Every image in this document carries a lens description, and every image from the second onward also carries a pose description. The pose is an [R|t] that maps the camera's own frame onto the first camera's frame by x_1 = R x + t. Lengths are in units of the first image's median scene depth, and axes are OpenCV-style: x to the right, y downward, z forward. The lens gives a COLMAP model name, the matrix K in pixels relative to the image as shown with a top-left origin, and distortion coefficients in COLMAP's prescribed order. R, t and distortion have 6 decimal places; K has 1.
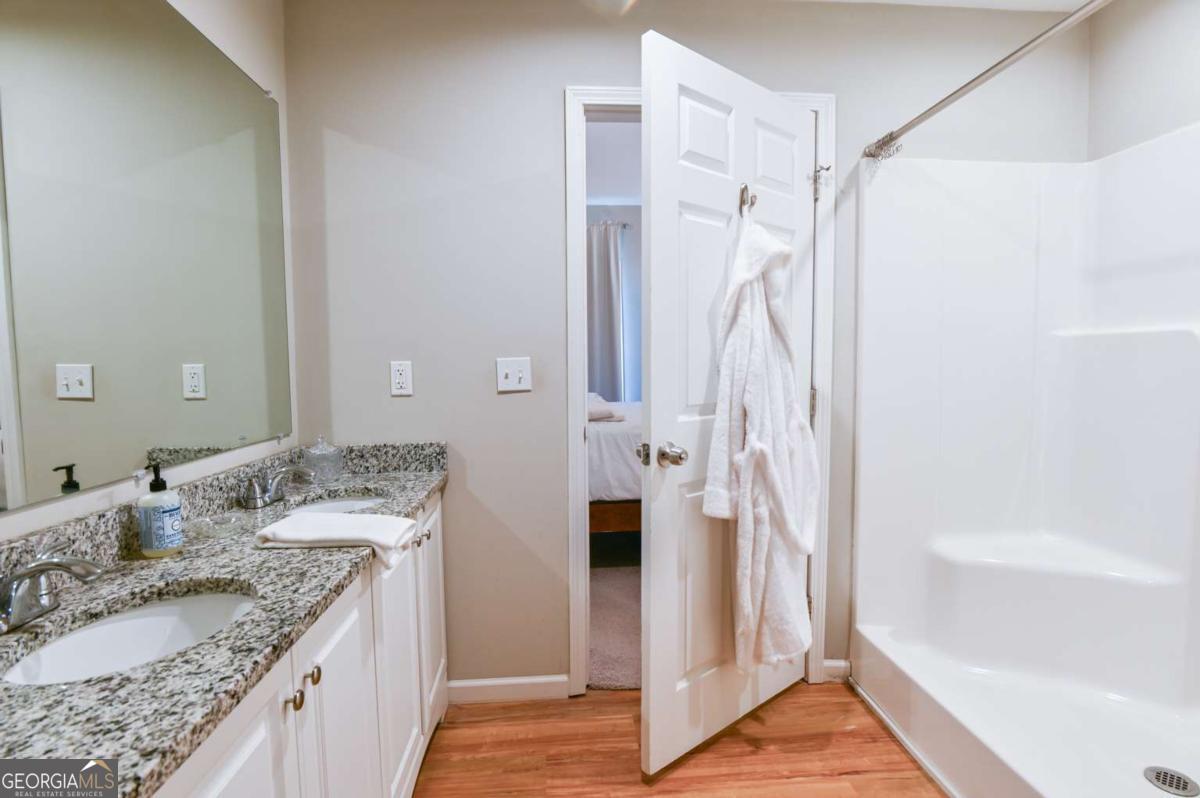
lens RADIAL K [[588.6, 0, 599.9], [0, 588.6, 396.4], [0, 0, 1]] dist [-0.021024, 0.000598]
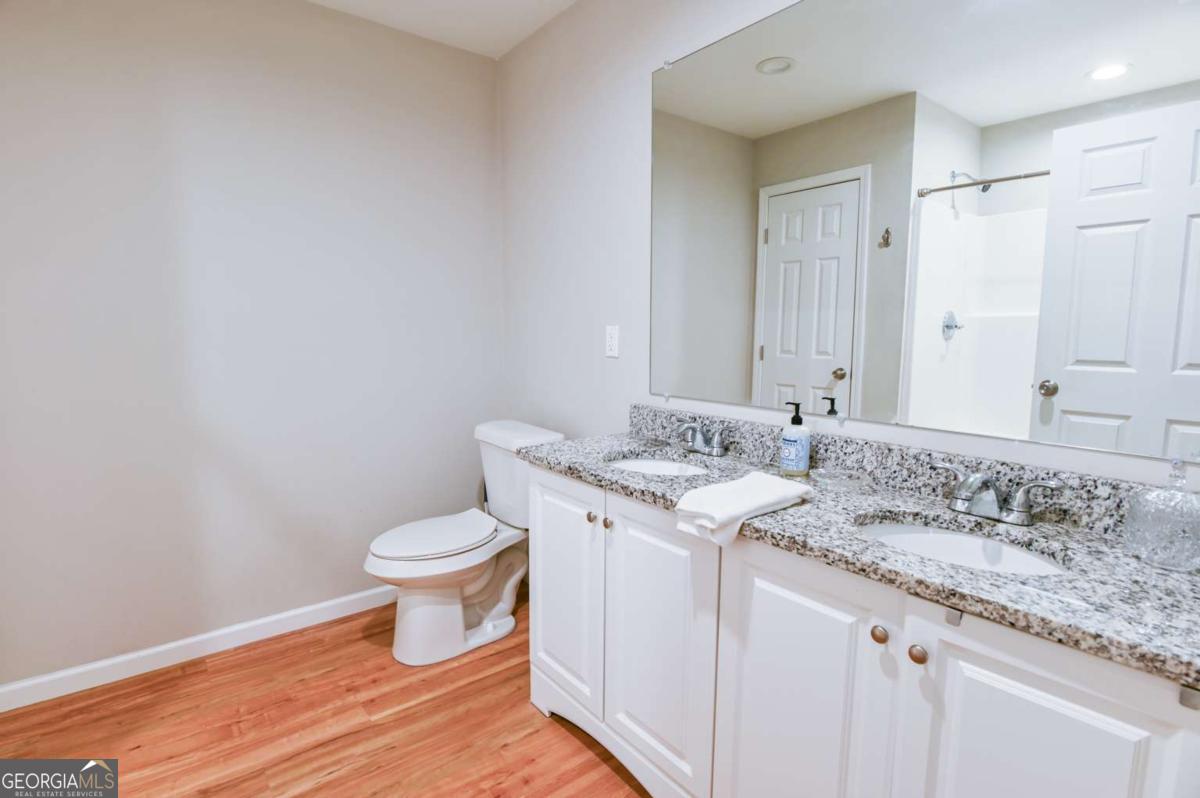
lens RADIAL K [[588.6, 0, 599.9], [0, 588.6, 396.4], [0, 0, 1]] dist [-0.021024, 0.000598]
pose [[-0.825382, 0.080289, -0.558836, 0.371603], [-0.022552, 0.984358, 0.174732, -0.134504], [0.564124, 0.156824, -0.810661, 2.055441]]
